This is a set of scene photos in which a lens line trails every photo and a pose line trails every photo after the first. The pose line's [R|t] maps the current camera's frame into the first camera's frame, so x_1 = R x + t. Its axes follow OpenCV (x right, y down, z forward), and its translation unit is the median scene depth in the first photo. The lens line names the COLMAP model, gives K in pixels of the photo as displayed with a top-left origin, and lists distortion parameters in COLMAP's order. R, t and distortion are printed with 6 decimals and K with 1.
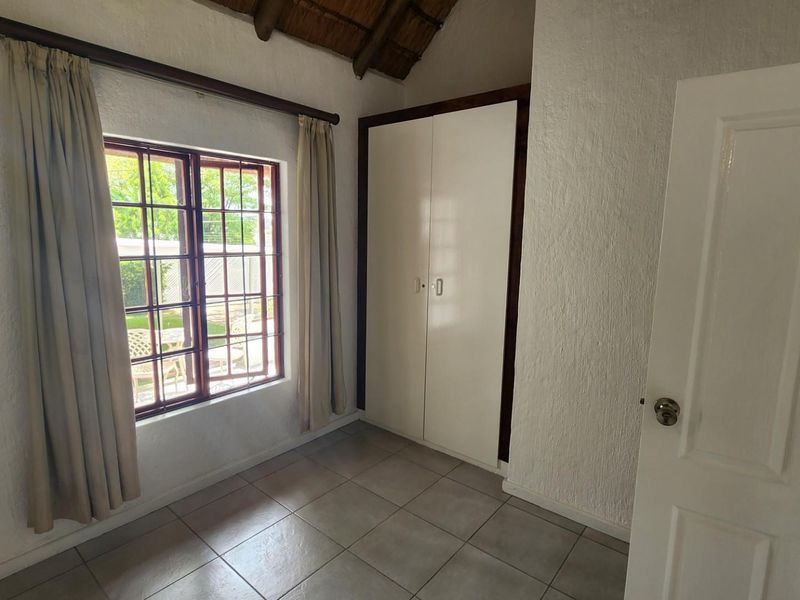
lens RADIAL K [[434.0, 0, 400.5], [0, 434.0, 298.4], [0, 0, 1]] dist [-0.004816, -0.000727]
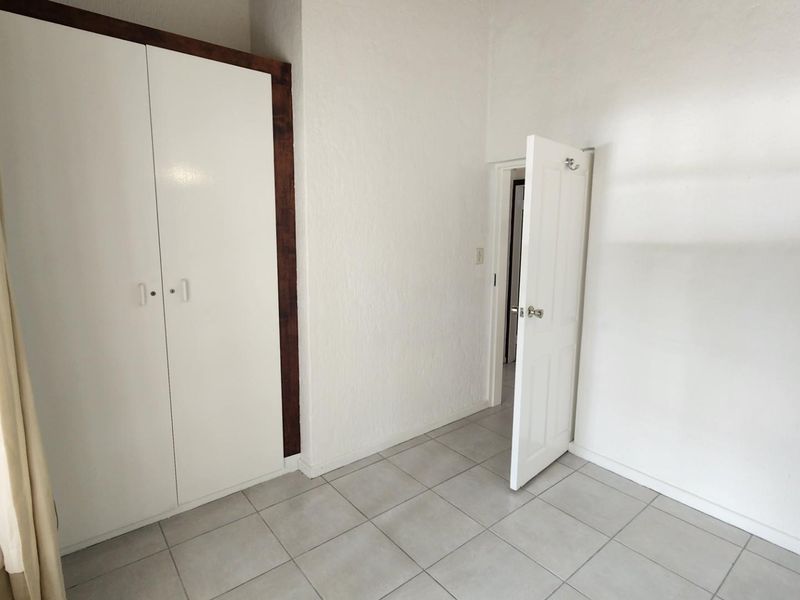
lens RADIAL K [[434.0, 0, 400.7], [0, 434.0, 297.8], [0, 0, 1]] dist [-0.004816, -0.000727]
pose [[0.187888, -0.165298, 0.968181, -0.658697], [0.146941, 0.979374, 0.138693, -0.072561], [-0.971137, 0.116207, 0.208301, 0.583948]]
